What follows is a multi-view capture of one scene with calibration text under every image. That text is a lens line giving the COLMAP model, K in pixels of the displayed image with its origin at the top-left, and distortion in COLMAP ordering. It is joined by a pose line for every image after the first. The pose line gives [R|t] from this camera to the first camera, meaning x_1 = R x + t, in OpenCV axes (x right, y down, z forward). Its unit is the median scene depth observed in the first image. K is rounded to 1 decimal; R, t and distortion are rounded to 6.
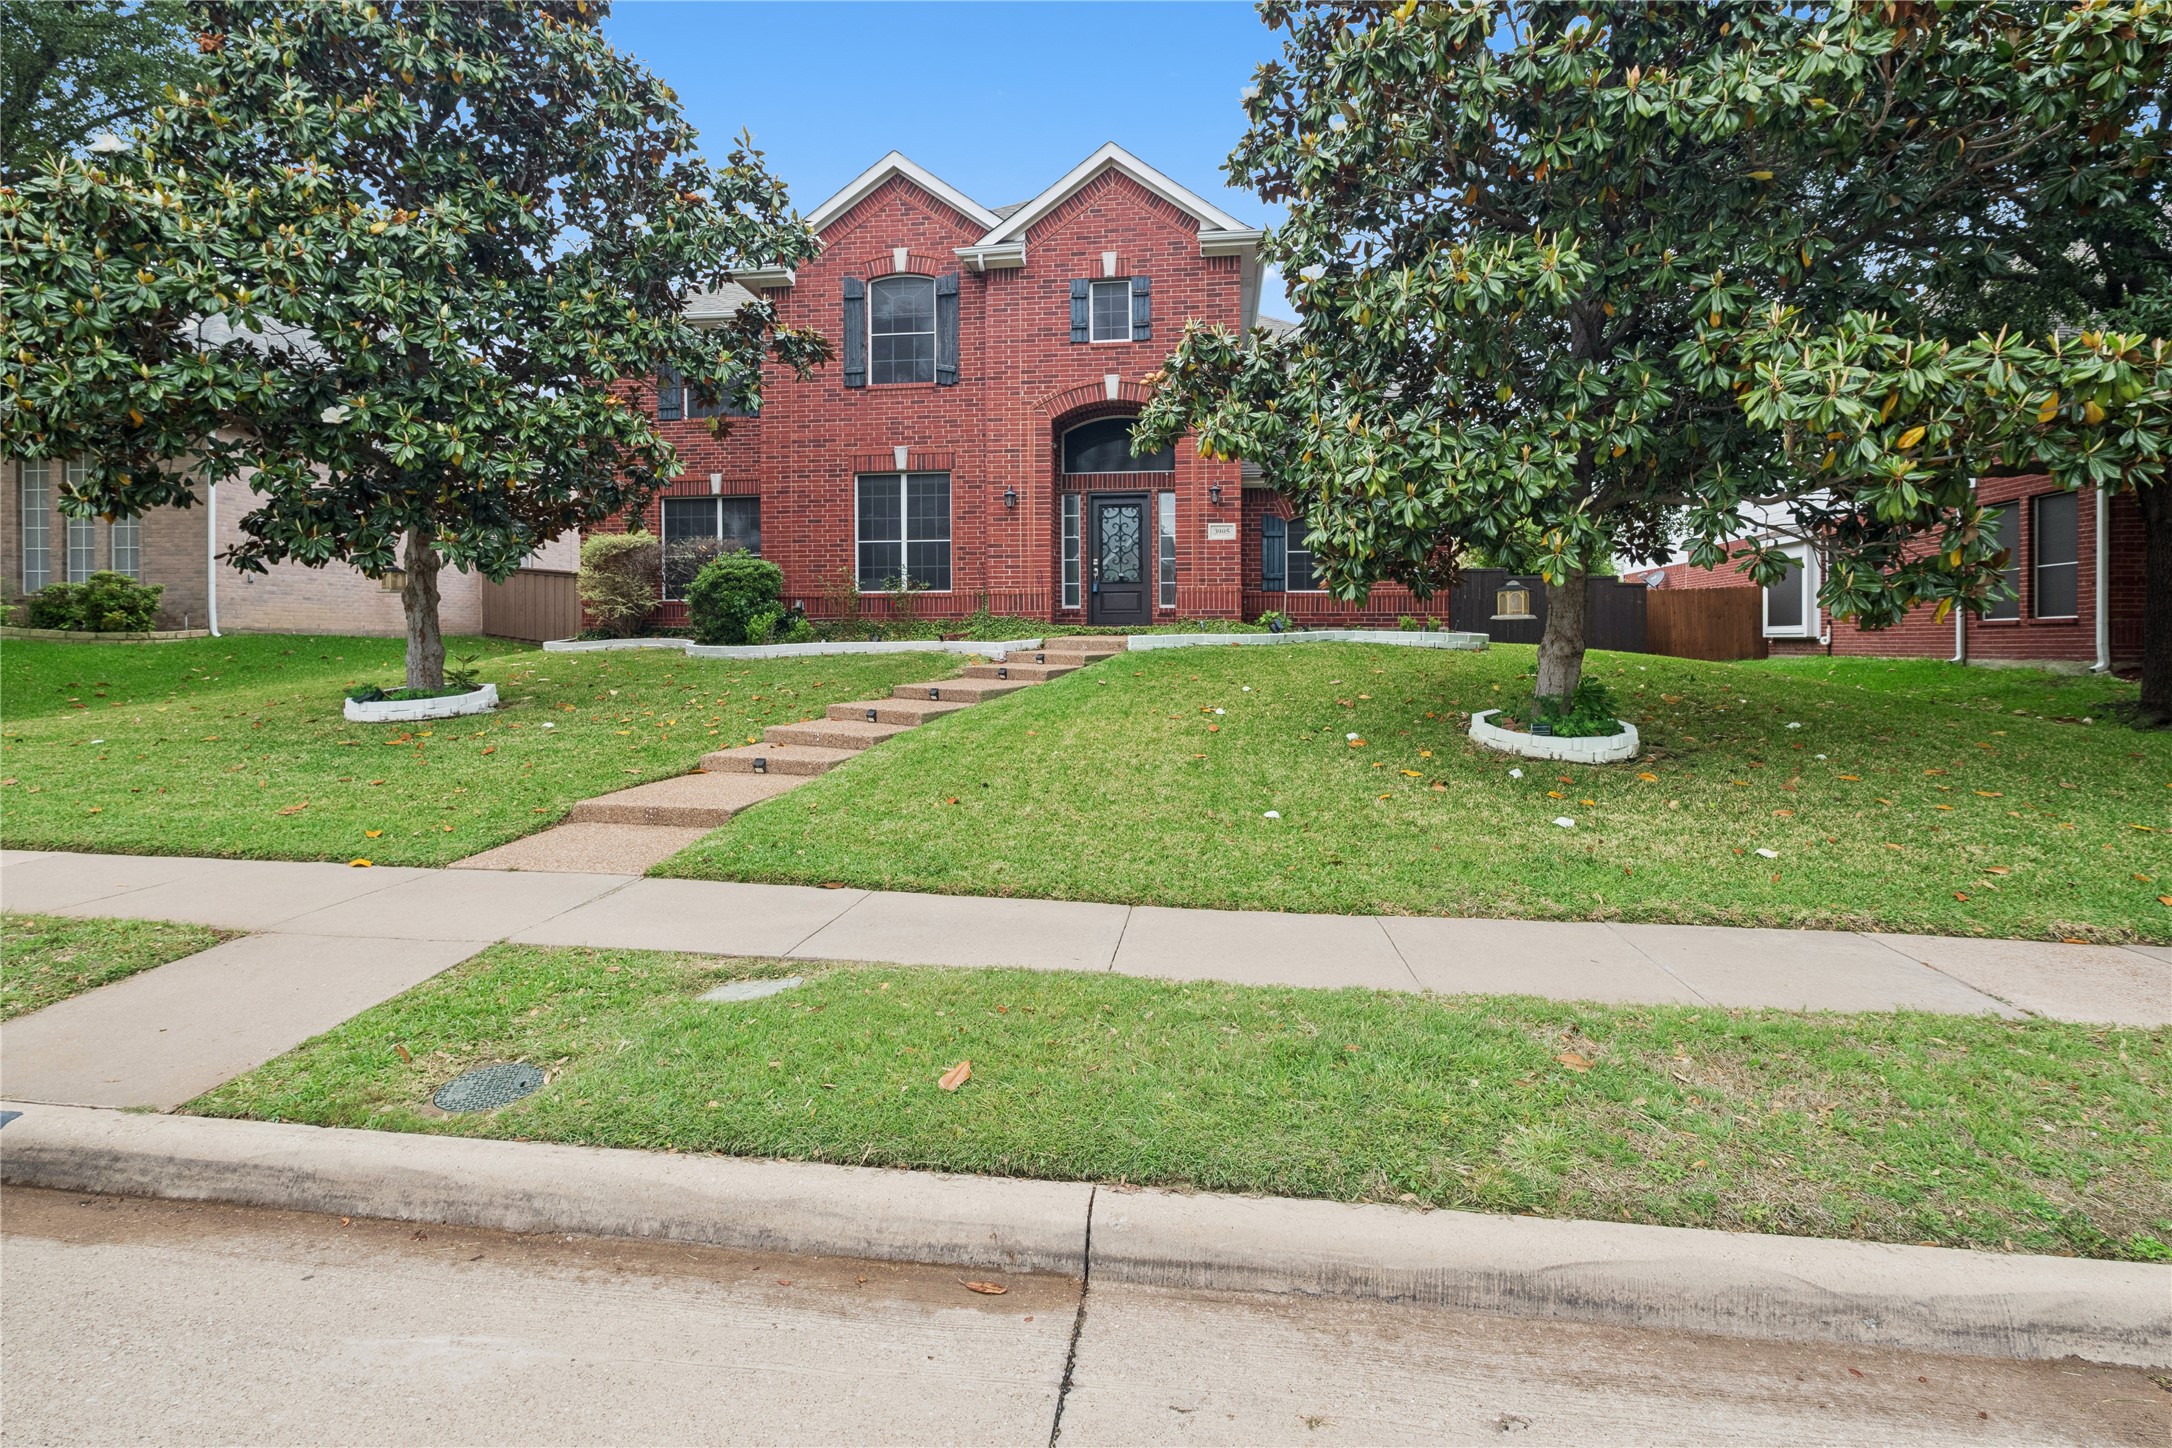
lens RADIAL K [[974.9, 0, 1087.9], [0, 974.9, 629.5], [0, 0, 1]] dist [-0.003227, -0.000516]
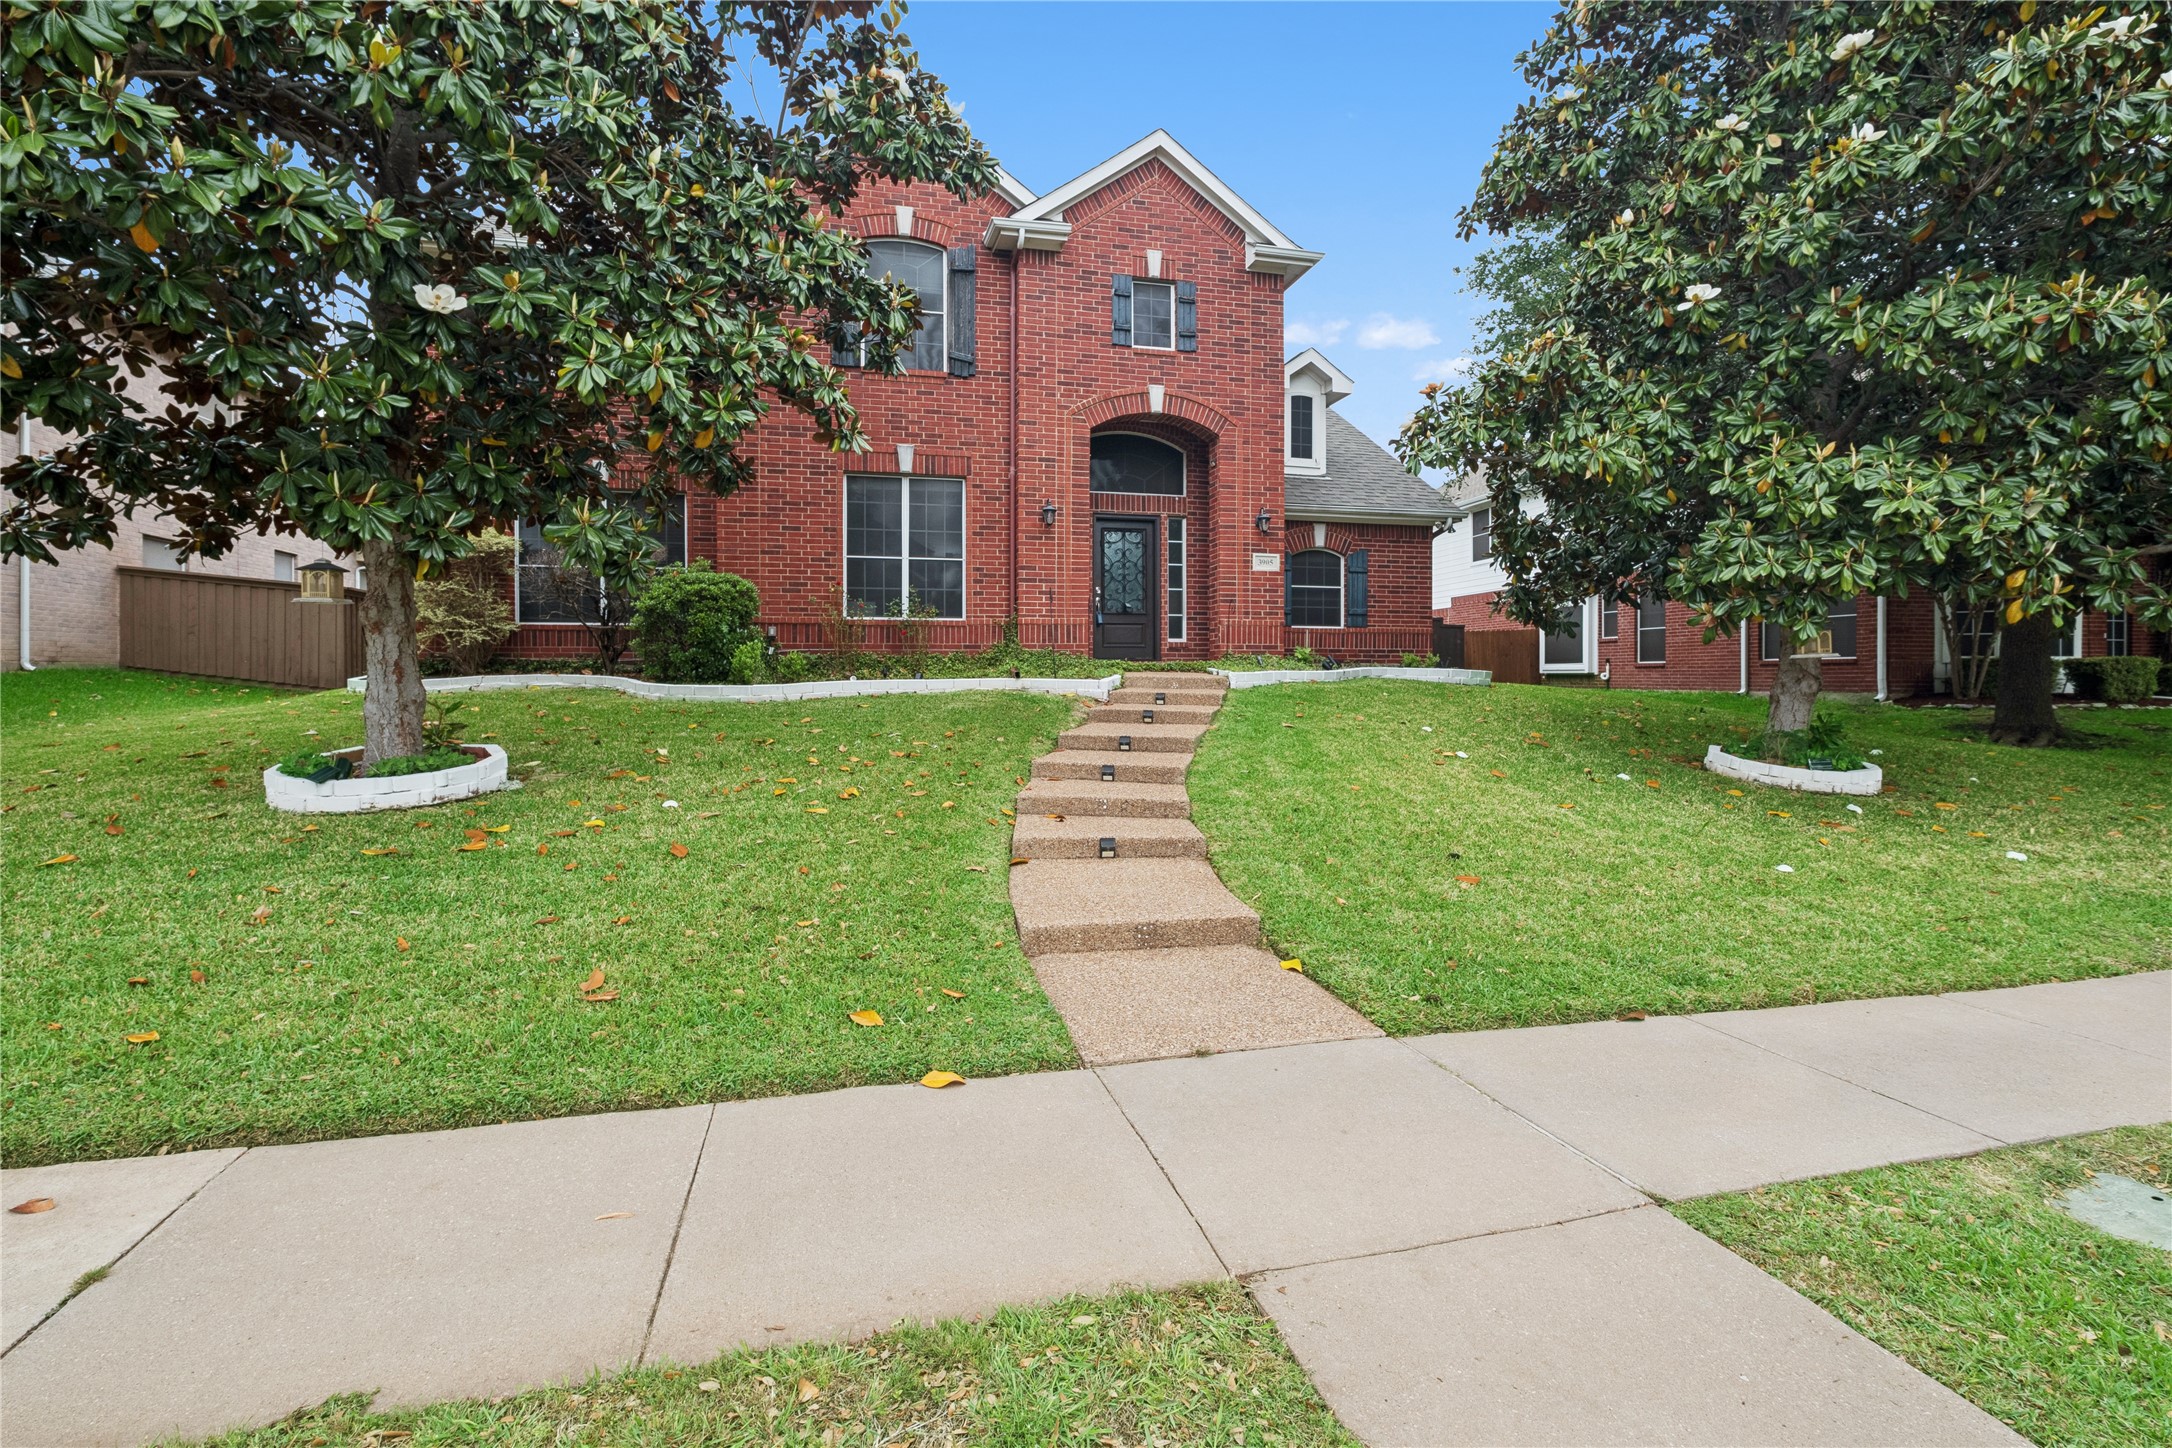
lens RADIAL K [[963.4, 0, 1085.1], [0, 963.4, 660.1], [0, 0, 1]] dist [-0.004199, -0.000521]
pose [[0.933725, 0.005476, 0.357948, -0.354609], [-0.004064, 0.999981, -0.004697, 0.000012], [-0.357967, 0.002931, 0.933730, 0.183082]]
